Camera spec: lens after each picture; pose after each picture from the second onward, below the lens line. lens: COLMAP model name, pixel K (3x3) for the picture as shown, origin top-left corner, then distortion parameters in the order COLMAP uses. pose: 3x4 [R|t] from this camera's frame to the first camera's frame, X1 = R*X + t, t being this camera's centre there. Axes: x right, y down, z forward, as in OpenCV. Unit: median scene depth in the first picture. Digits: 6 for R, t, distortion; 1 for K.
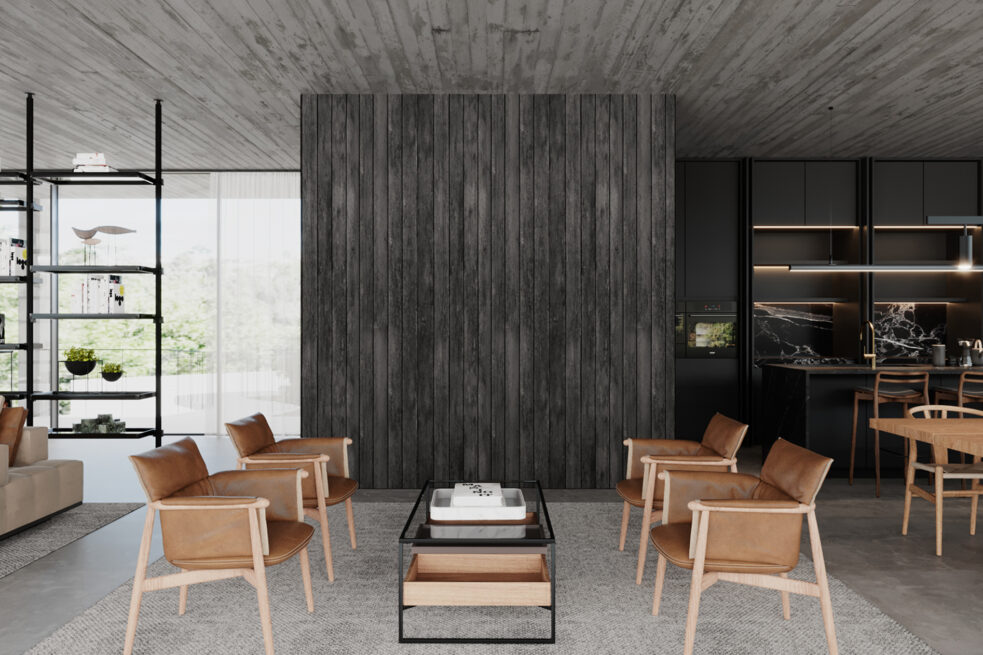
lens RADIAL K [[779.8, 0, 491.5], [0, 779.8, 327.5], [0, 0, 1]] dist [-0.004900, -0.001338]
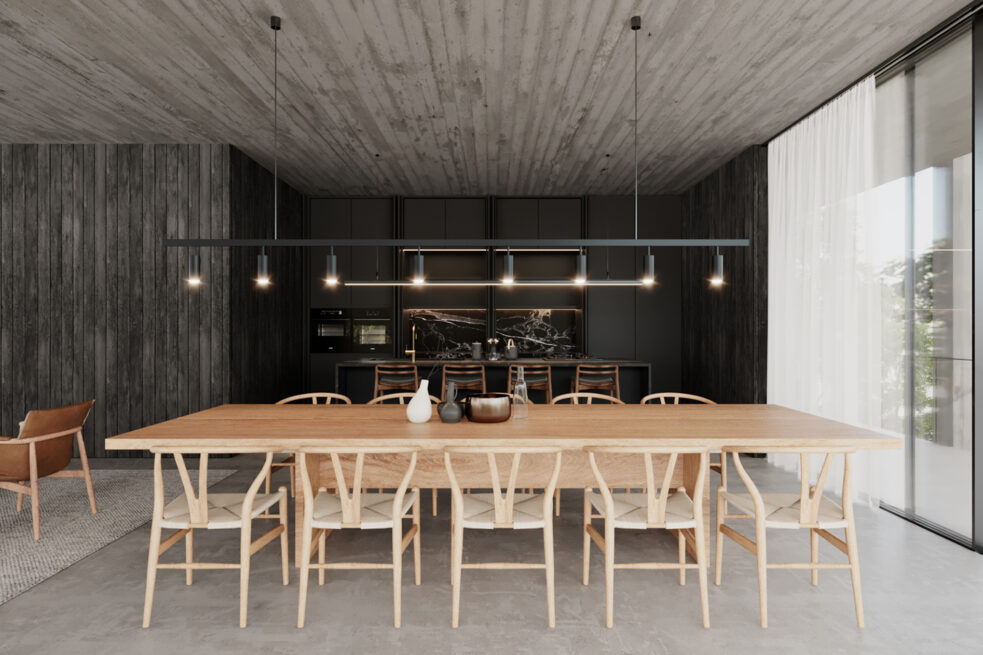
lens RADIAL K [[618.5, 0, 491.5], [0, 618.5, 327.5], [0, 0, 1]] dist [-0.000064, -0.001559]
pose [[0.999951, -0.001604, 0.009757, 0.491755], [0.001631, 0.999995, -0.002751, 0.000378], [-0.009753, 0.002767, 0.999949, -0.001879]]
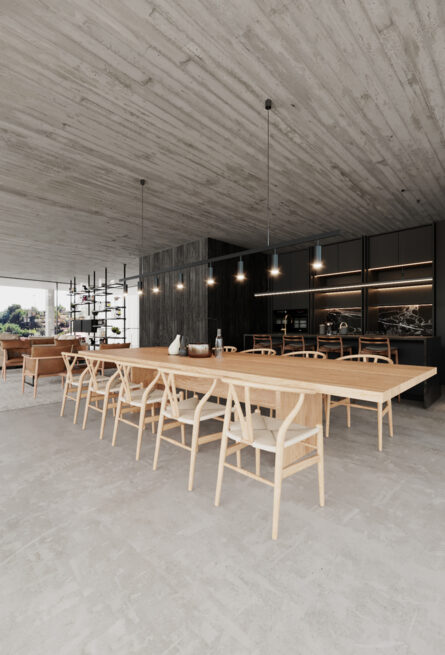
lens RADIAL K [[309.4, 0, 222.5], [0, 309.4, 327.5], [0, 0, 1]] dist [0.000839, 0.000254]
pose [[0.719382, -0.002185, -0.694612, 0.808066], [-0.001067, 0.999990, -0.004250, 0.028474], [0.694614, 0.003798, 0.719372, 0.165451]]
